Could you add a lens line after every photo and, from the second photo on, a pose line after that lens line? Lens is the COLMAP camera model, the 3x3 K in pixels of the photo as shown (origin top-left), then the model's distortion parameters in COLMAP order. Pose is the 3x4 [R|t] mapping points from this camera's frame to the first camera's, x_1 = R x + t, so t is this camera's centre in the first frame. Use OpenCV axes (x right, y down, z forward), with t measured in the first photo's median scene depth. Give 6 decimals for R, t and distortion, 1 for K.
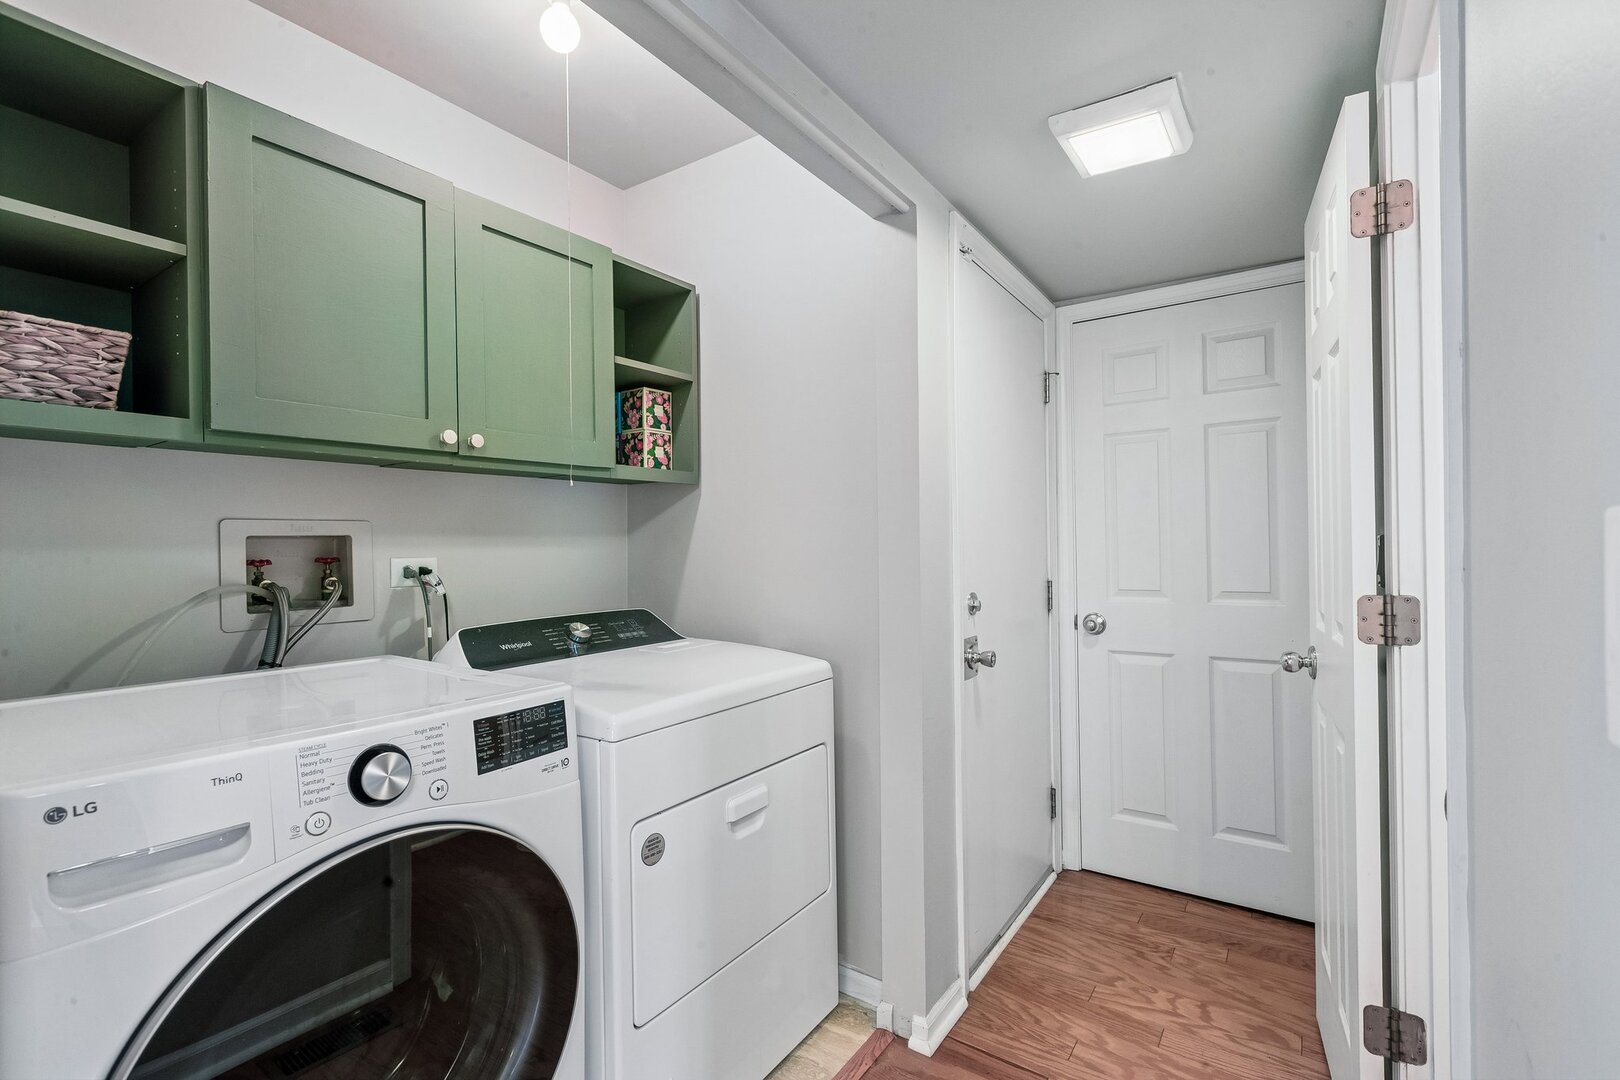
lens RADIAL K [[723.6, 0, 799.0], [0, 723.6, 530.6], [0, 0, 1]] dist [0.003005, 0.000022]
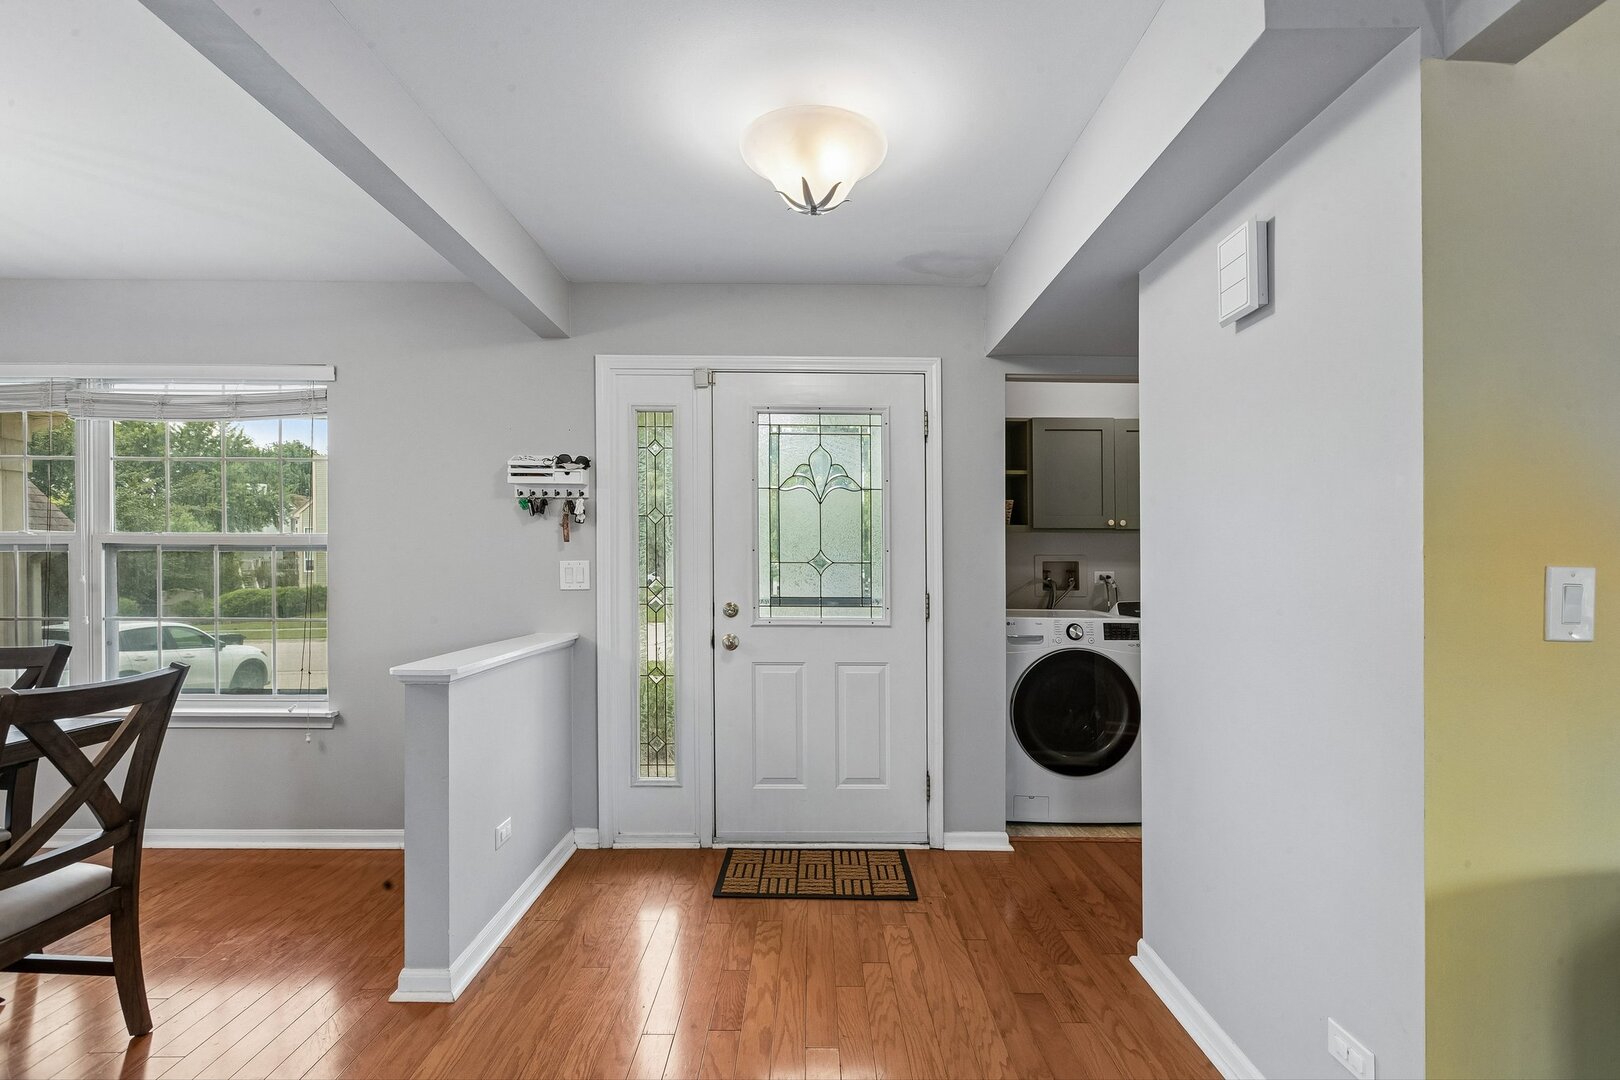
lens RADIAL K [[723.6, 0, 816.2], [0, 723.6, 572.1], [0, 0, 1]] dist [0.003005, 0.000022]
pose [[0.579707, 0.020321, -0.814571, 0.954147], [0.006457, 0.999543, 0.029531, -0.039439], [0.814799, -0.022379, 0.579311, -1.260544]]
